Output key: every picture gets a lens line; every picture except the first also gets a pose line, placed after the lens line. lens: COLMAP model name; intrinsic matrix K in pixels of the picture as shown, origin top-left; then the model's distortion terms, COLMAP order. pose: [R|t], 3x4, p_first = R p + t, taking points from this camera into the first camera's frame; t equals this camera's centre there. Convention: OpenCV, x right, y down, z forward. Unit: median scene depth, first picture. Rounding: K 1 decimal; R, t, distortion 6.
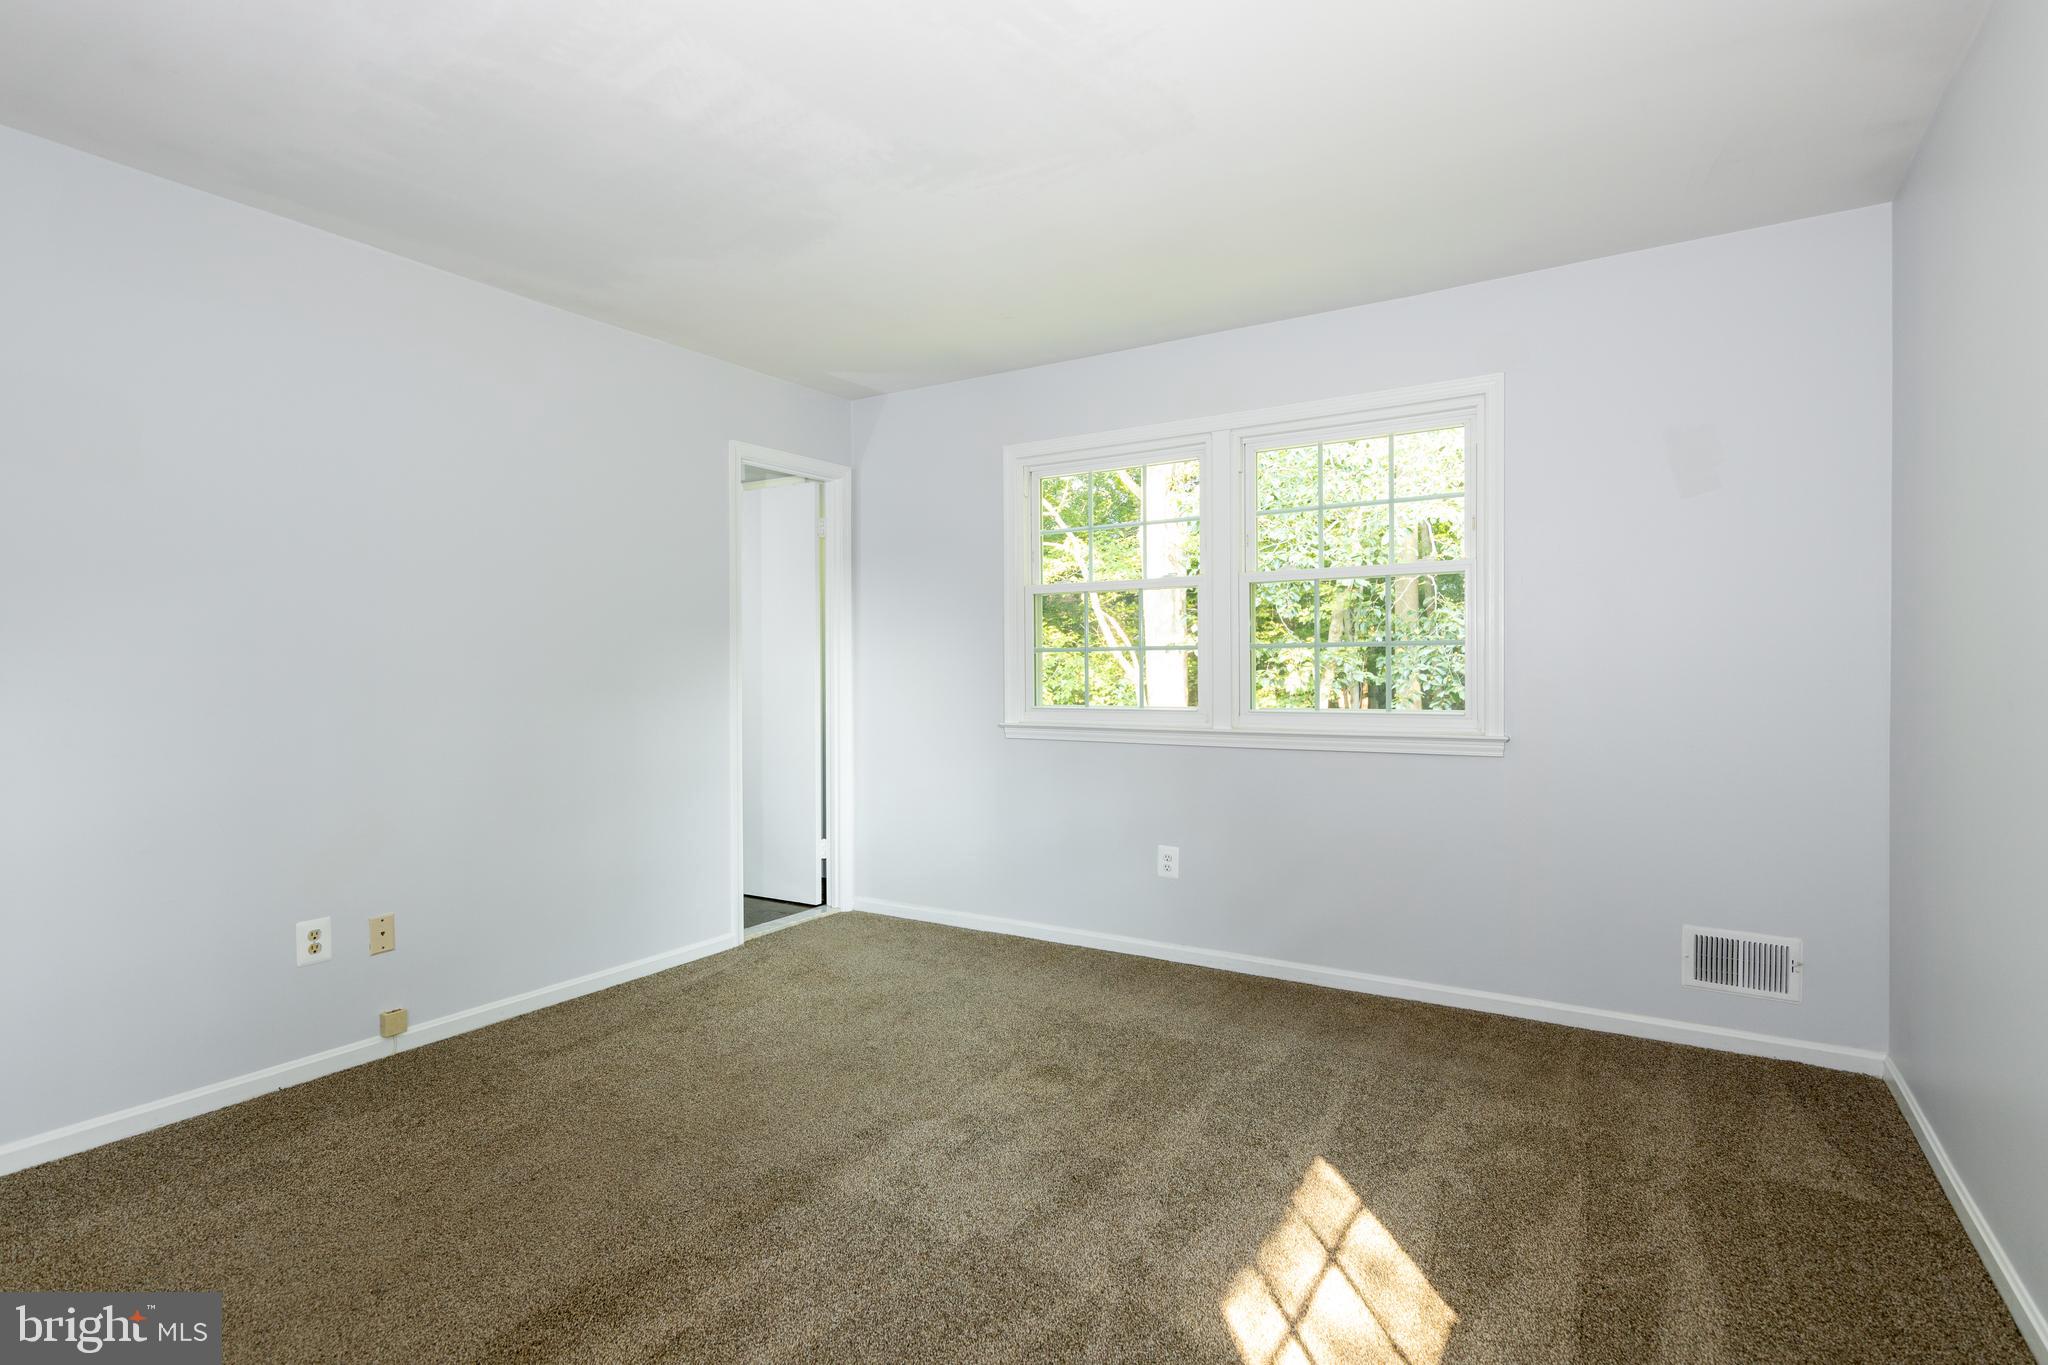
lens RADIAL K [[1070.5, 0, 1024.0], [0, 1070.5, 682.5], [0, 0, 1]] dist [0.048711, 0.000355]
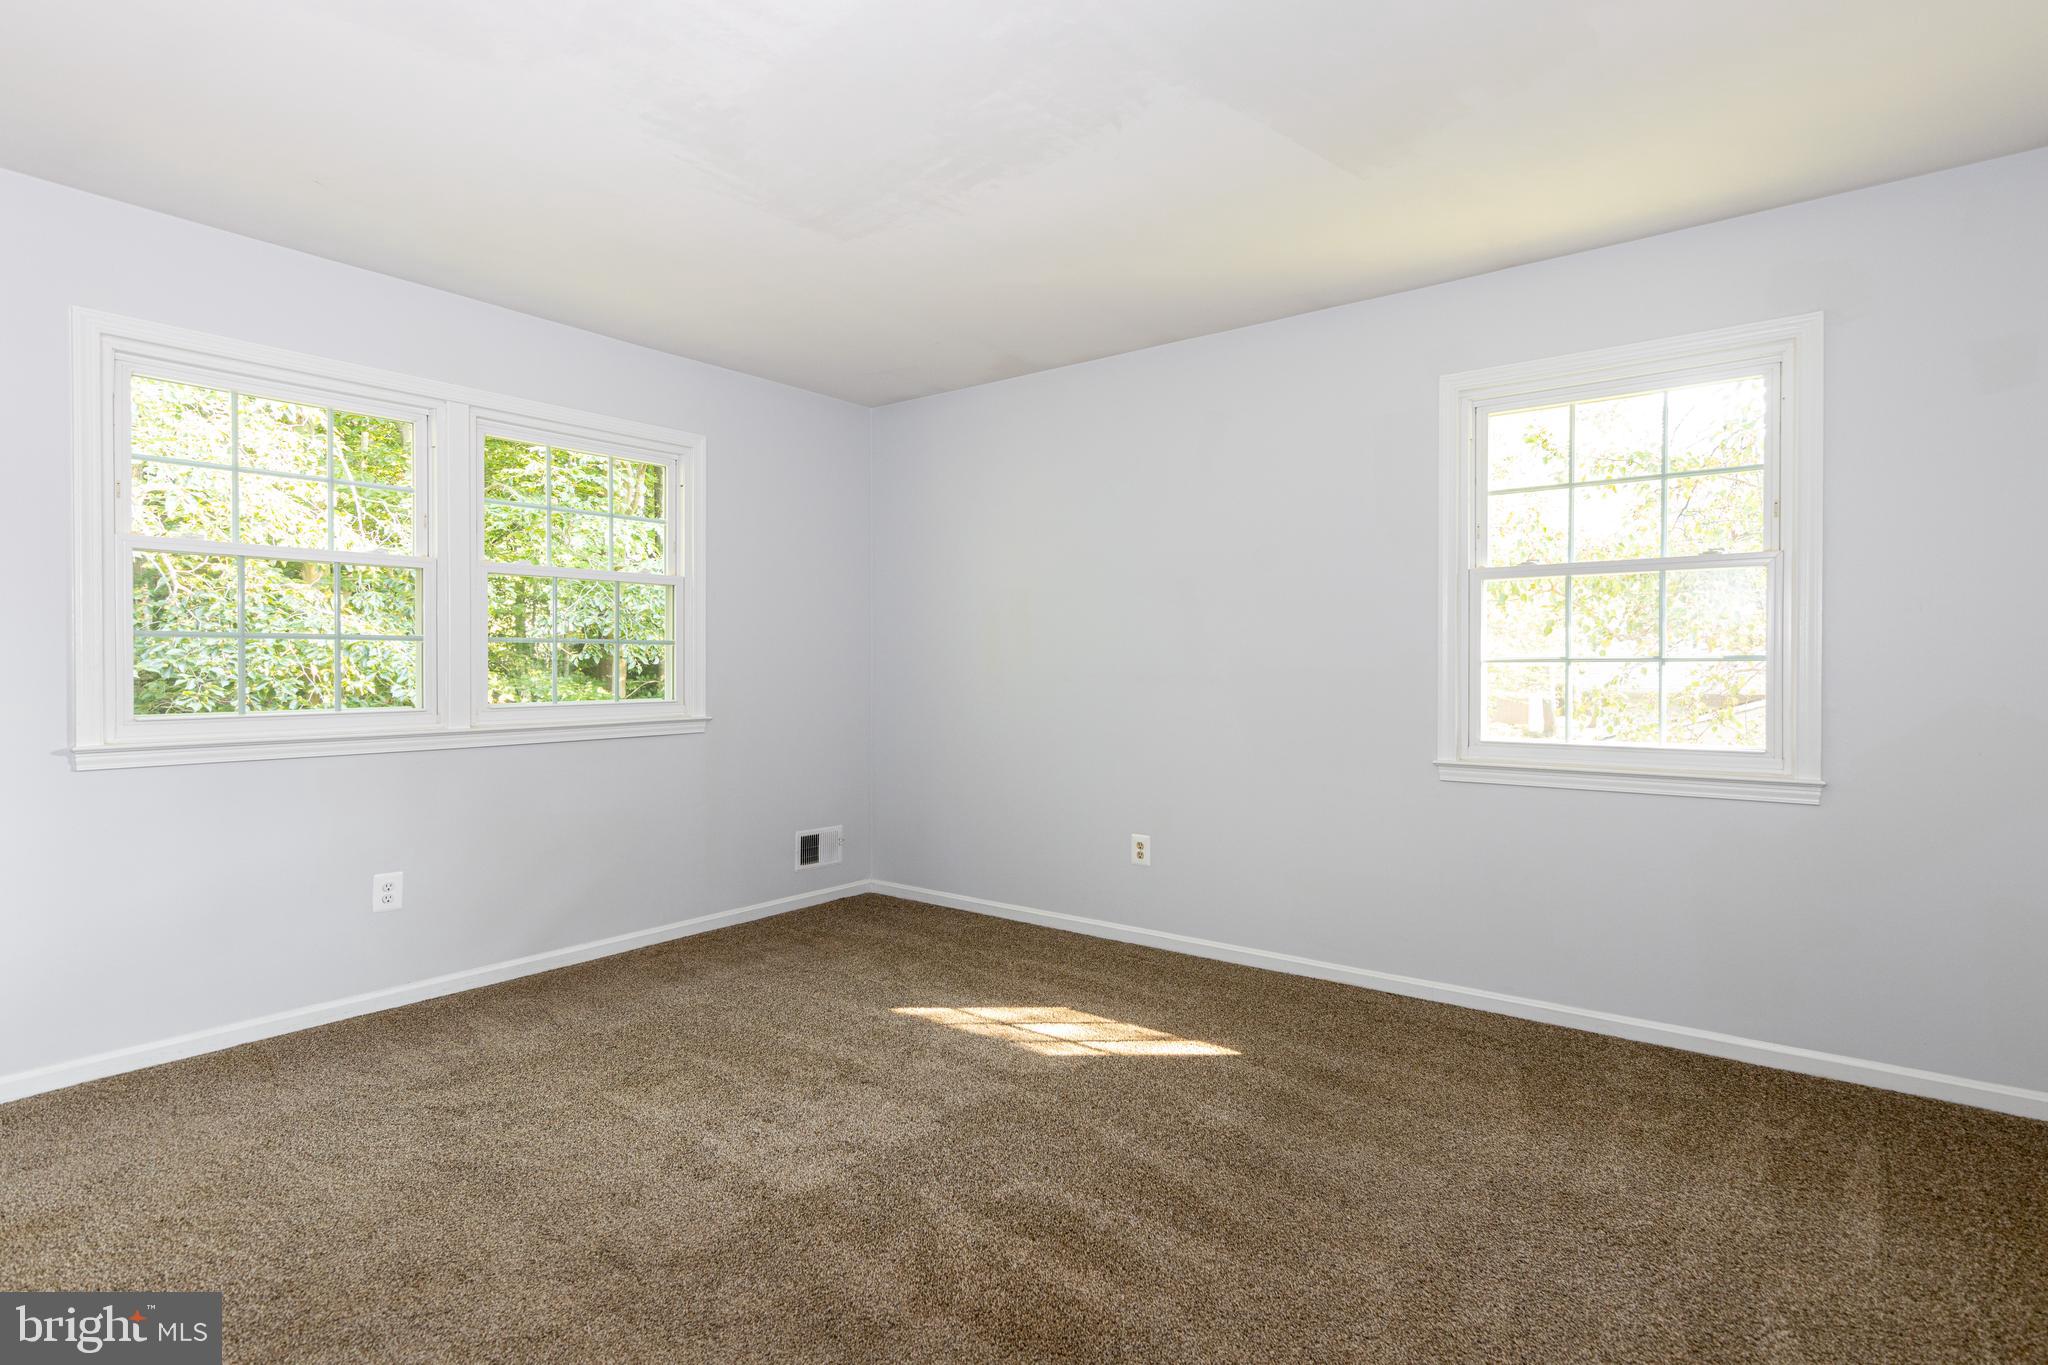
lens RADIAL K [[1070.5, 0, 1024.0], [0, 1070.5, 682.5], [0, 0, 1]] dist [0.048711, 0.000355]
pose [[0.083246, -0.012028, 0.996456, -0.877228], [0.011691, 0.999870, 0.011093, -0.001134], [-0.996460, 0.010727, 0.083376, 0.556604]]
